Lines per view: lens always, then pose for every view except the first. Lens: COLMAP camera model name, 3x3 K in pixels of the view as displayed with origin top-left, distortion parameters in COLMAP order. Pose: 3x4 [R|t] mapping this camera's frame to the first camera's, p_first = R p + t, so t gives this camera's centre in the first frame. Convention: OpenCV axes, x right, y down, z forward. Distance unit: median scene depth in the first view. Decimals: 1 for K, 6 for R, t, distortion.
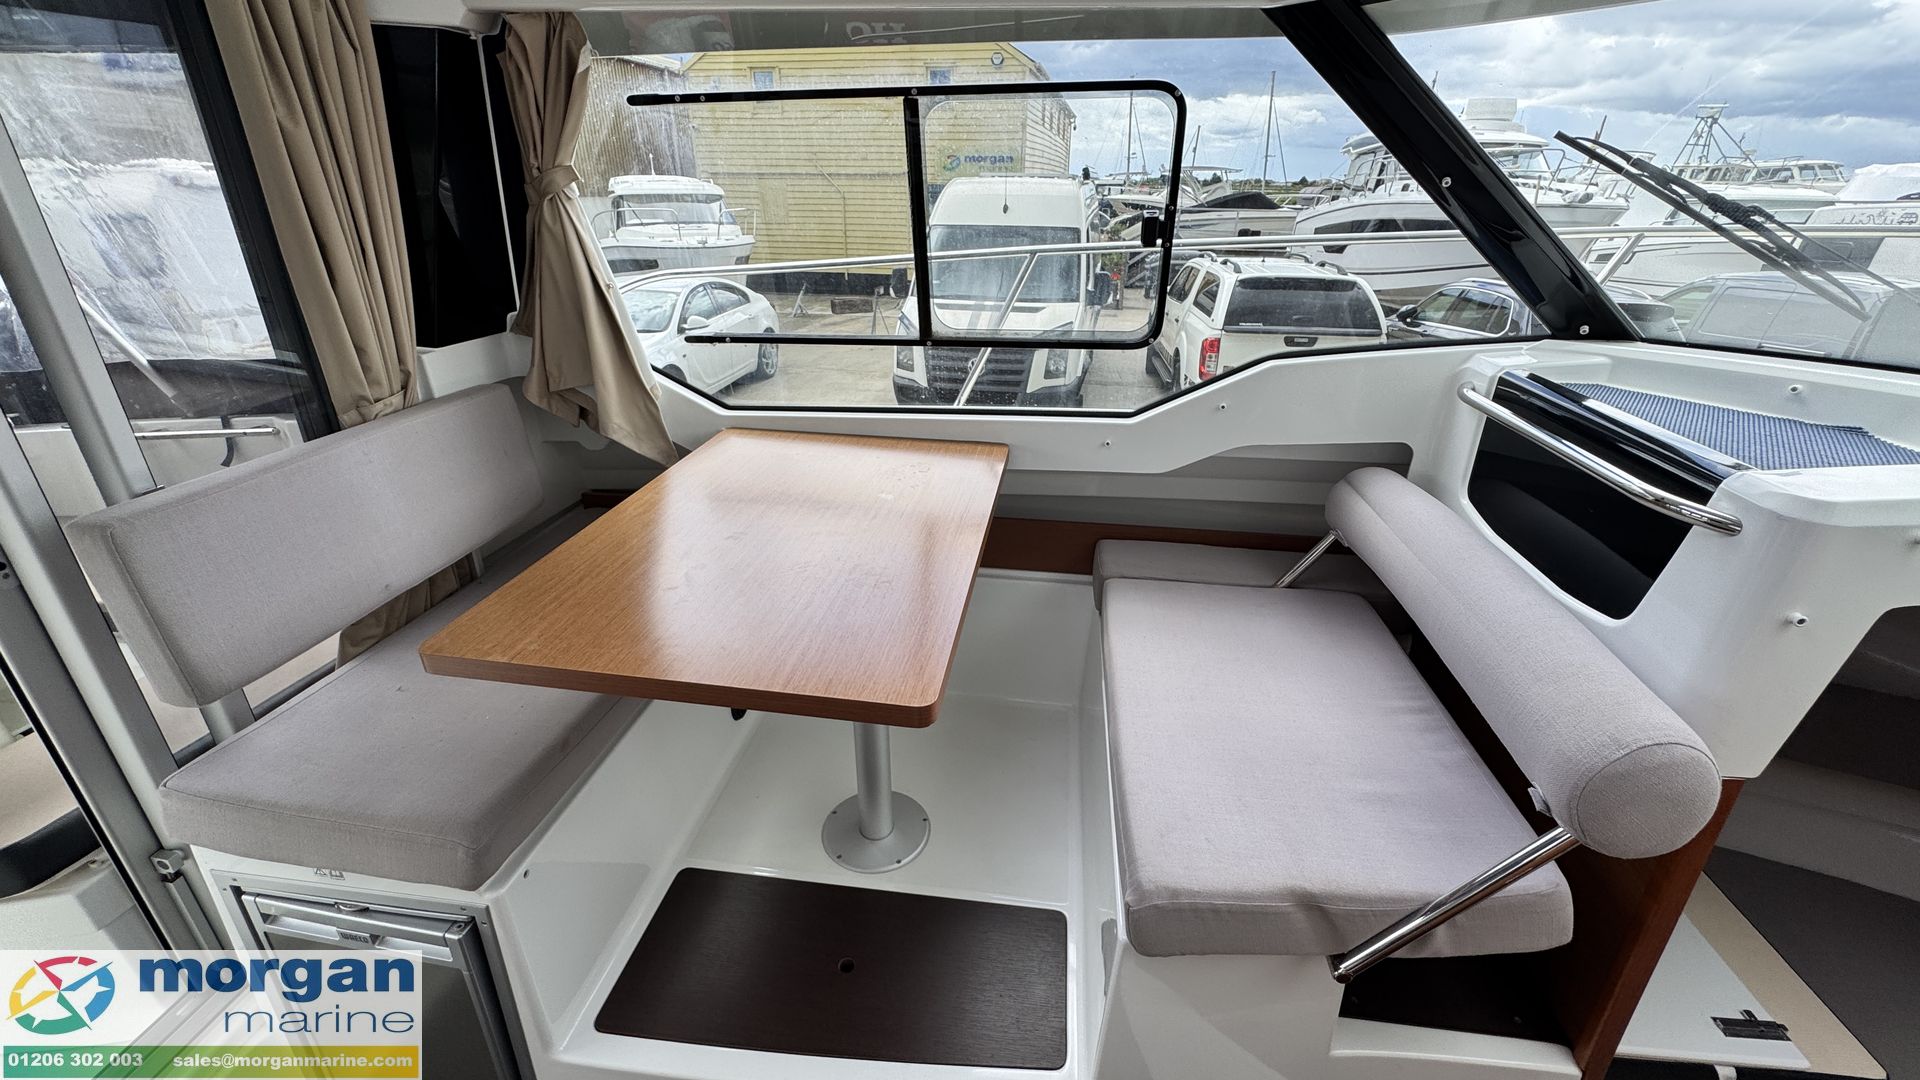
lens RADIAL K [[766.5, 0, 960.0], [0, 766.5, 532.8], [0, 0, 1]] dist [-0.004471, 0.000105]
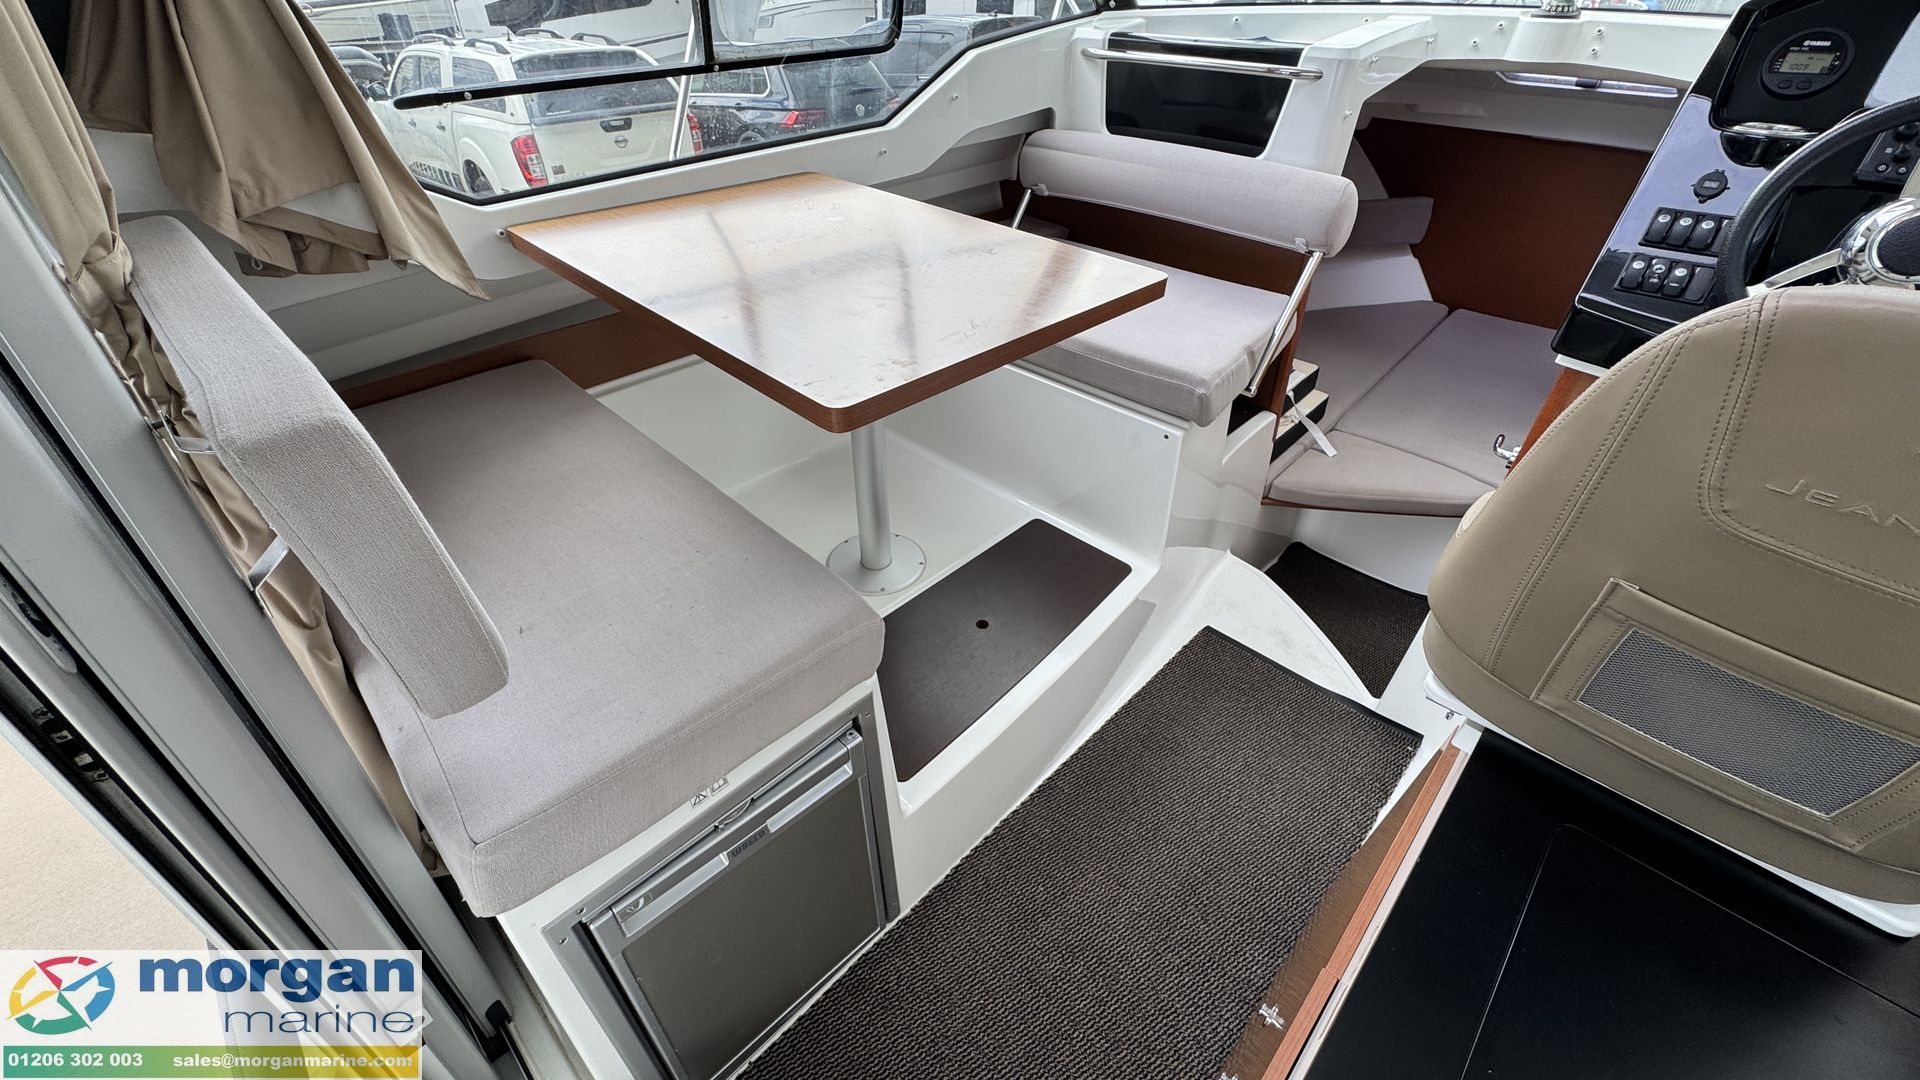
lens RADIAL K [[766.5, 0, 960.2], [0, 766.5, 541.5], [0, 0, 1]] dist [-0.004471, 0.000105]
pose [[0.589418, -0.492651, 0.640220, -0.758271], [0.336663, 0.870220, 0.359687, 0.012704], [-0.734333, 0.003533, 0.678780, 0.179189]]
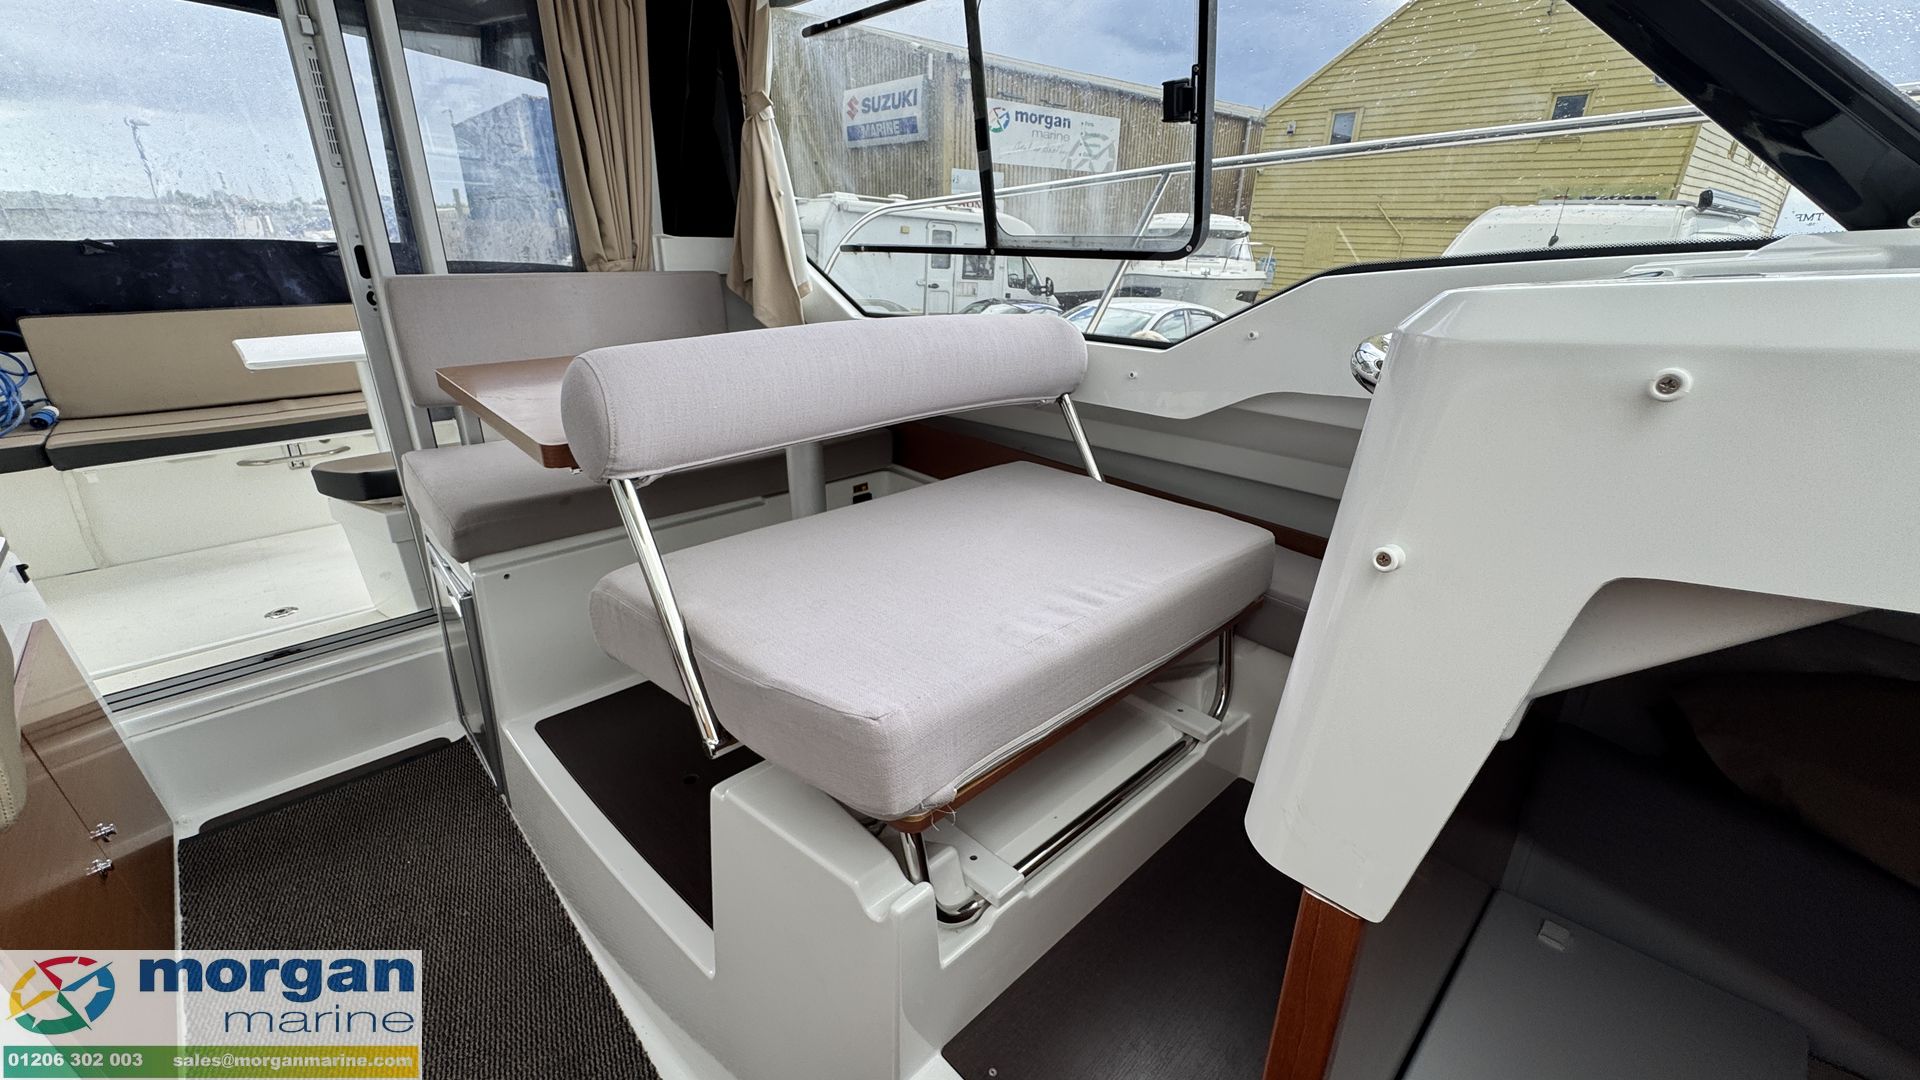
lens RADIAL K [[766.5, 0, 970.8], [0, 766.5, 540.3], [0, 0, 1]] dist [-0.004471, 0.000105]
pose [[0.785474, 0.241904, -0.569660, 0.602151], [-0.271133, 0.961919, 0.034625, 0.083180], [0.556343, 0.127257, 0.821151, 0.236296]]
